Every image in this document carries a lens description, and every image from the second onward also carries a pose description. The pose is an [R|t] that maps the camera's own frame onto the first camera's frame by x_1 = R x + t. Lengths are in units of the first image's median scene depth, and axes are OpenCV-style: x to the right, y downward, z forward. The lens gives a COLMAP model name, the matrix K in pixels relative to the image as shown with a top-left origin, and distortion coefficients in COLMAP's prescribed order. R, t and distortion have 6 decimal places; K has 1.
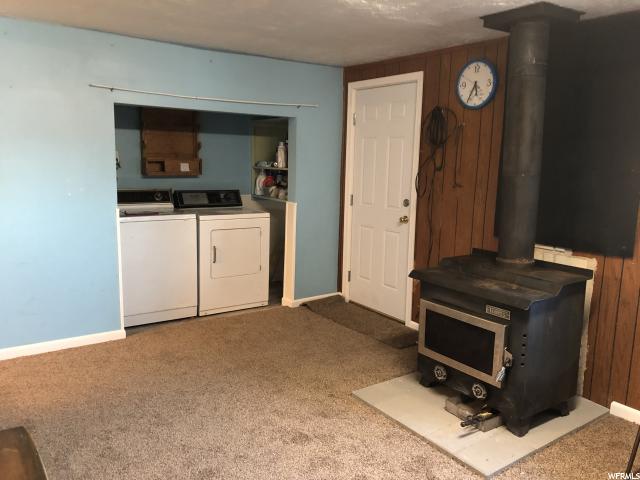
lens RADIAL K [[516.4, 0, 323.2], [0, 516.4, 239.7], [0, 0, 1]] dist [0.007652, -0.031007]
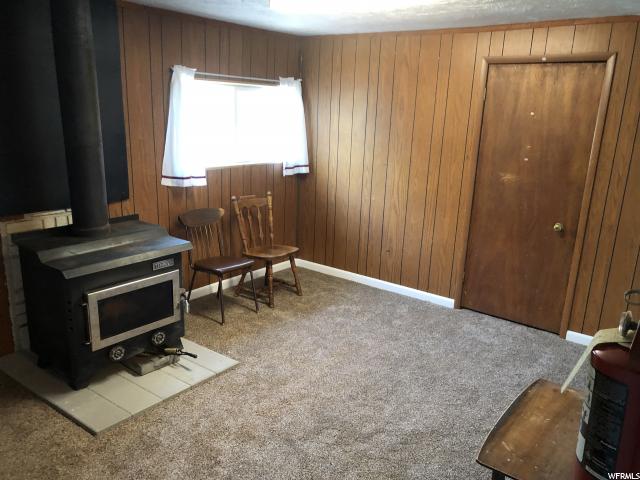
lens RADIAL K [[516.4, 0, 323.1], [0, 516.4, 241.7], [0, 0, 1]] dist [0.007652, -0.031007]
pose [[-0.298063, -0.272828, 0.914726, -0.819710], [0.114318, 0.941184, 0.317970, -0.236454], [-0.947676, 0.199345, -0.249343, 0.923043]]
